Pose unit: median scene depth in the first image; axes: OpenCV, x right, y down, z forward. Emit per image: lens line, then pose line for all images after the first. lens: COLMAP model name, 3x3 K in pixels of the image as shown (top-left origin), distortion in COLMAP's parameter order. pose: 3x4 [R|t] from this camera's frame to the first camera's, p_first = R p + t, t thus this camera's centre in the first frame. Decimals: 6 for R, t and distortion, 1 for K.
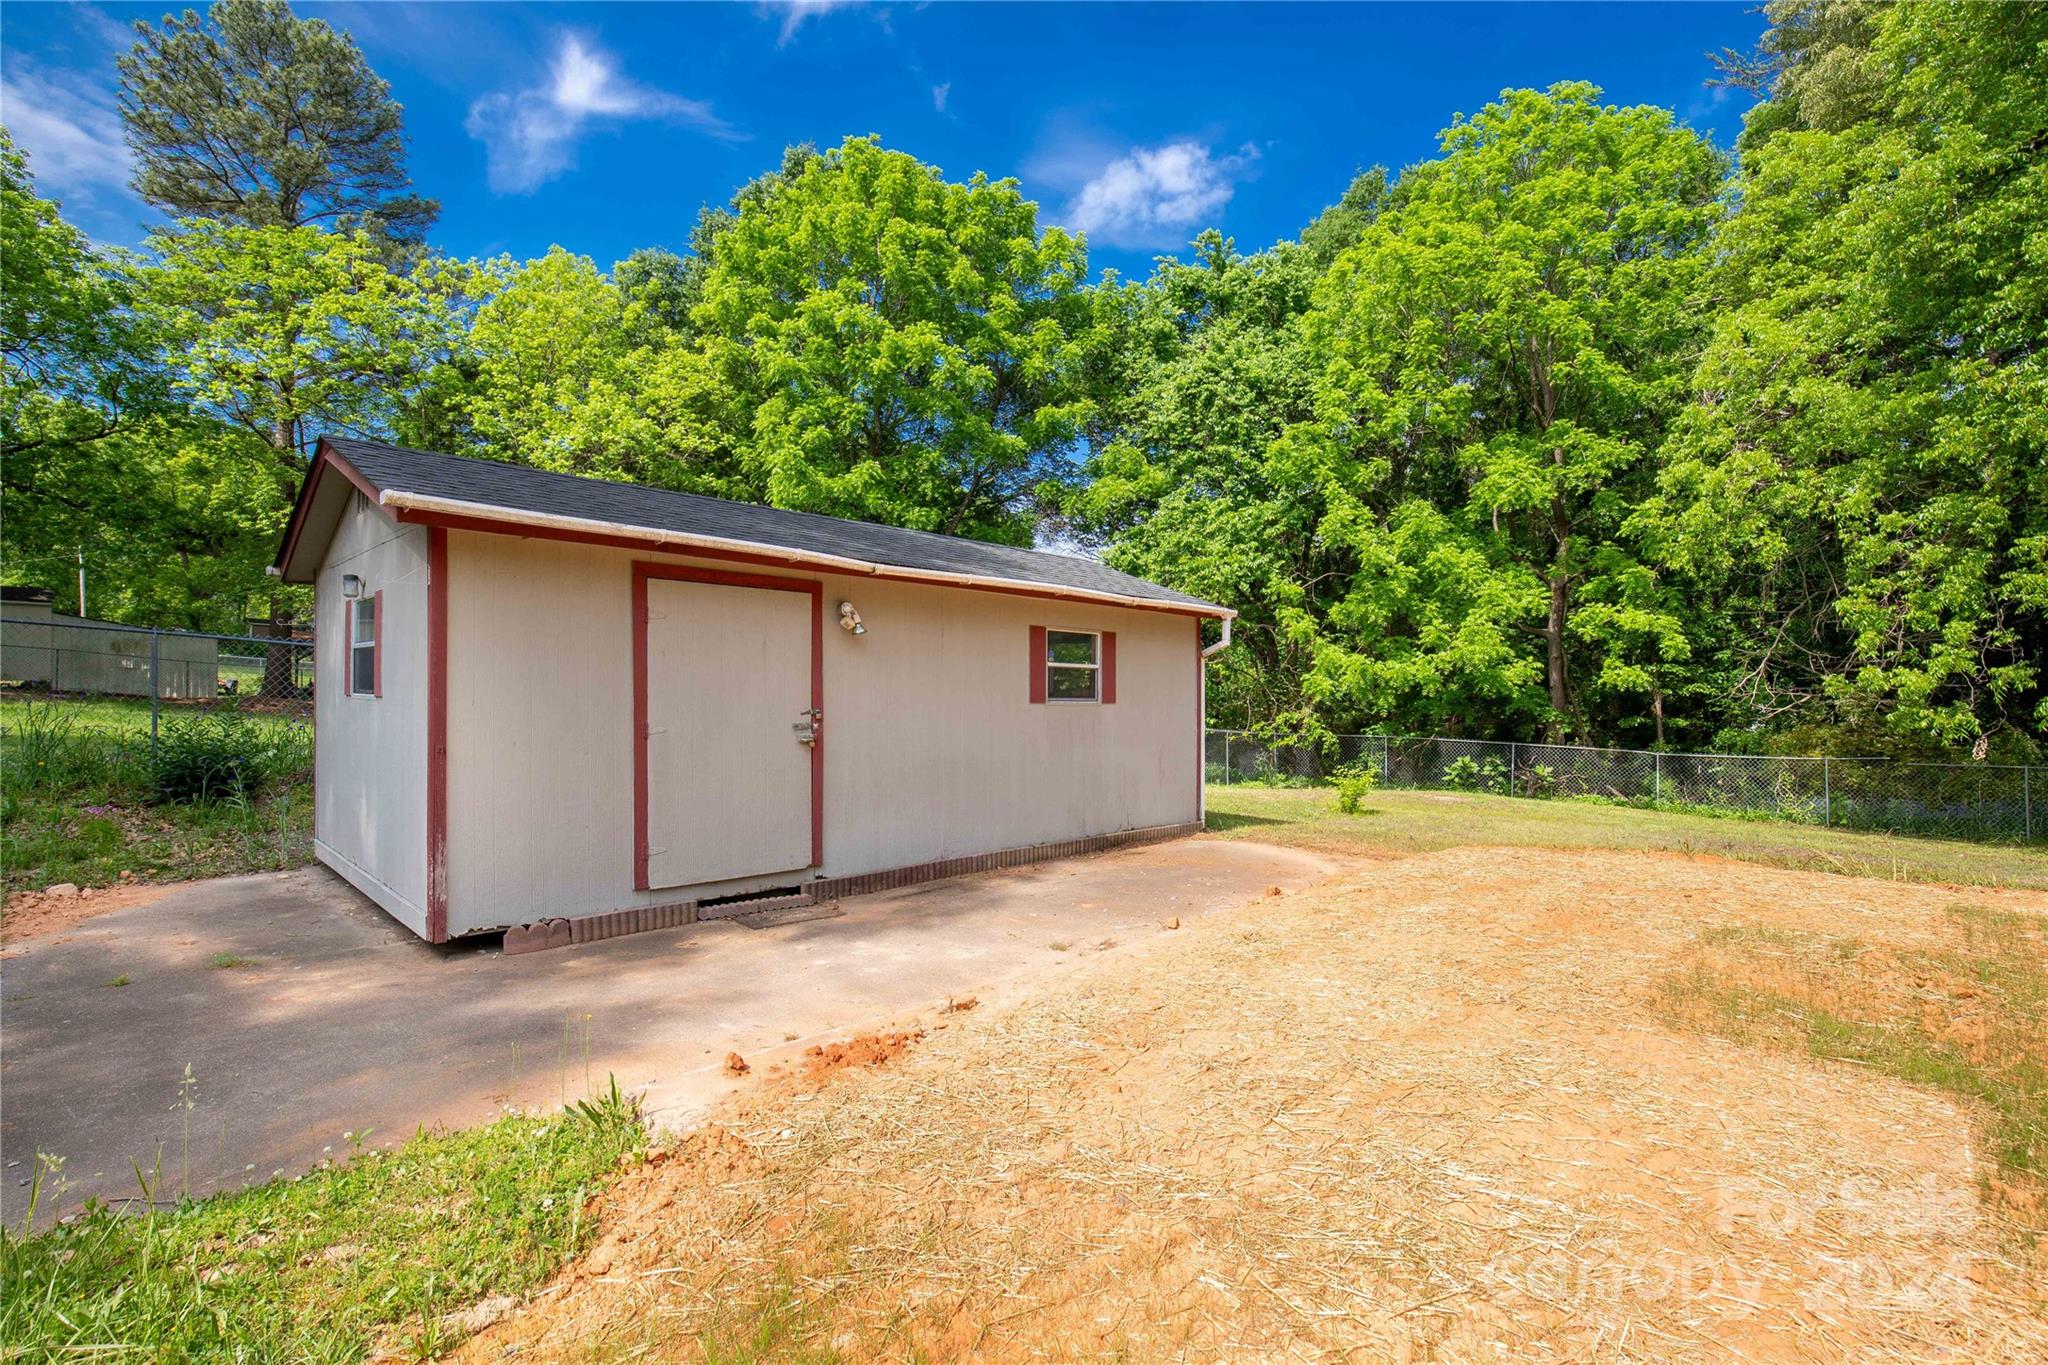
lens RADIAL K [[951.1, 0, 1018.2], [0, 951.1, 673.6], [0, 0, 1]] dist [0.006651, 0.000541]
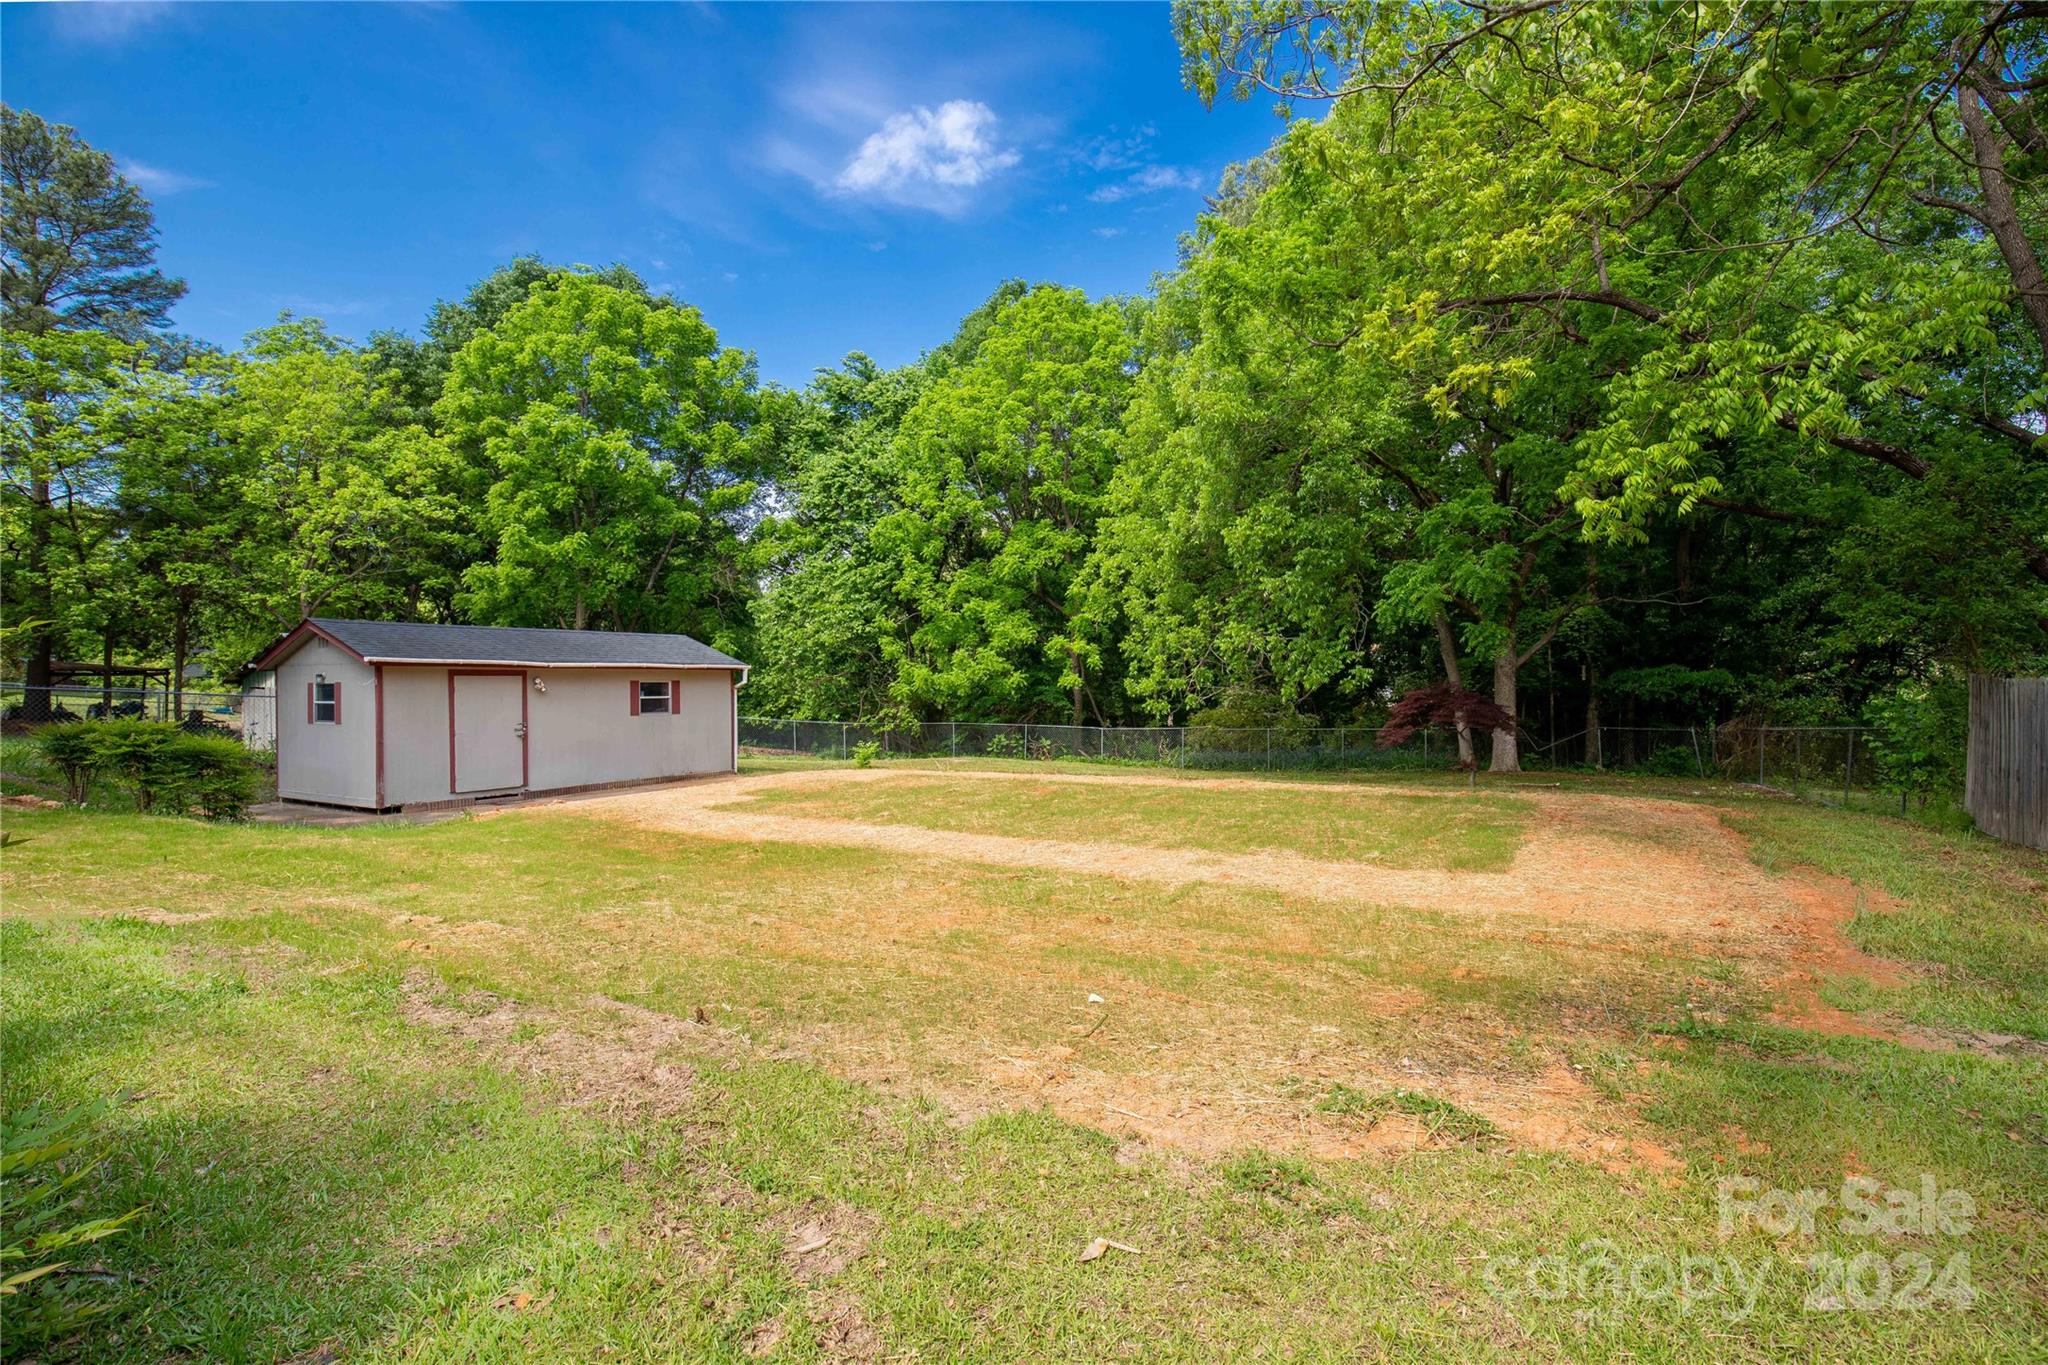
lens RADIAL K [[951.1, 0, 1018.2], [0, 951.1, 673.6], [0, 0, 1]] dist [0.006651, 0.000541]
pose [[0.971538, -0.006589, 0.236793, 0.128128], [0.005897, 0.999976, 0.003632, -0.015684], [-0.236811, -0.002133, 0.971553, -0.471382]]
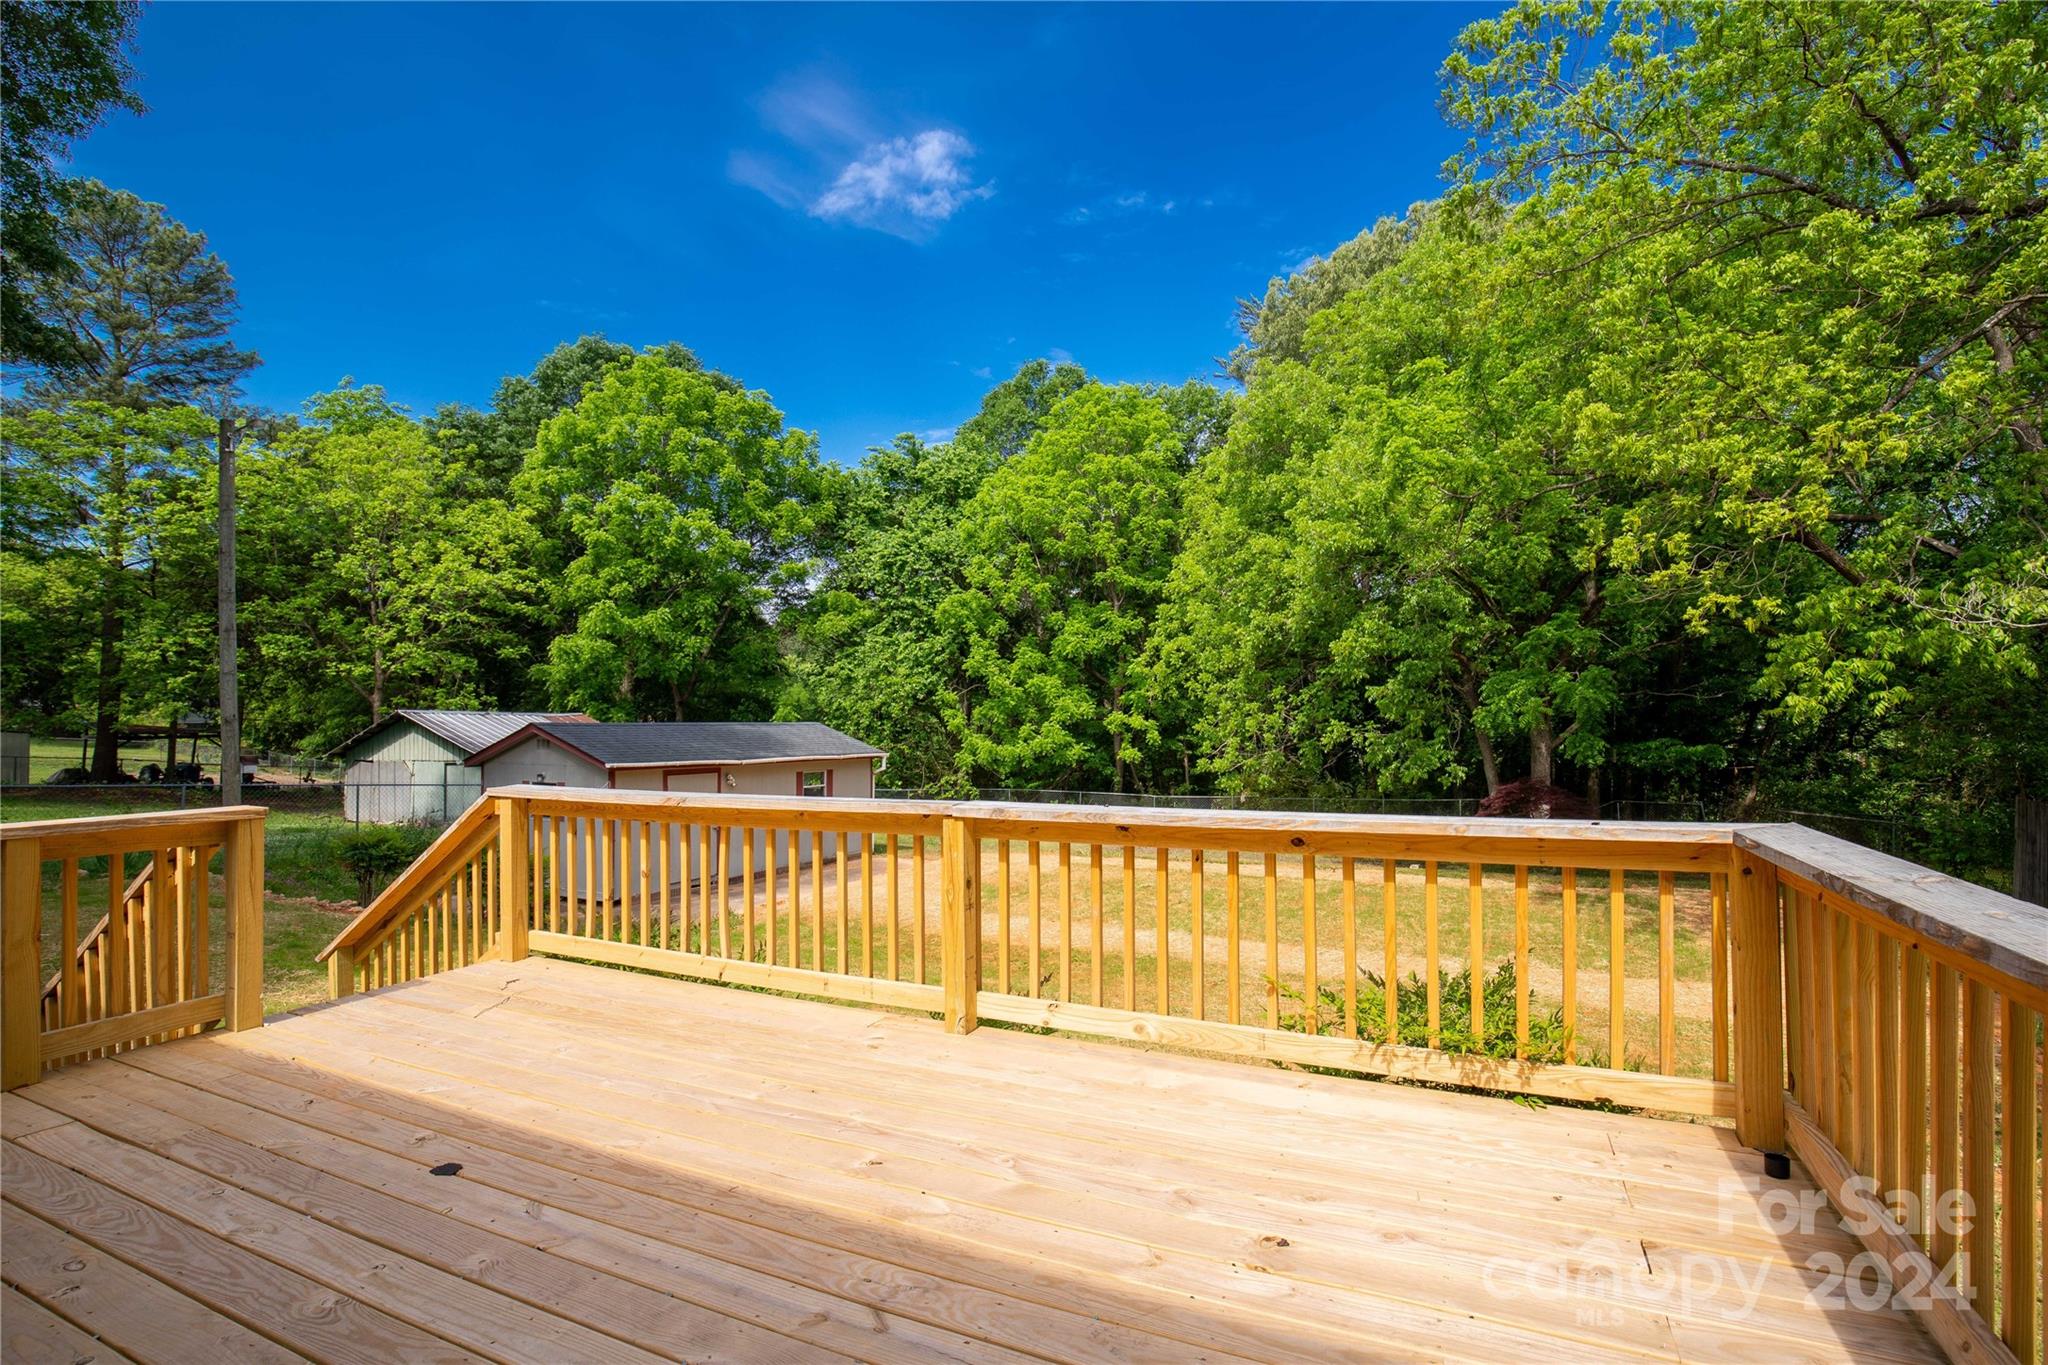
lens RADIAL K [[937.9, 0, 1044.9], [0, 937.9, 693.2], [0, 0, 1]] dist [-0.002447, 0.000136]
pose [[0.953456, 0.010126, 0.301363, -0.028079], [-0.003142, 0.999715, -0.023650, -0.057257], [-0.301516, 0.021603, 0.953216, -0.493025]]
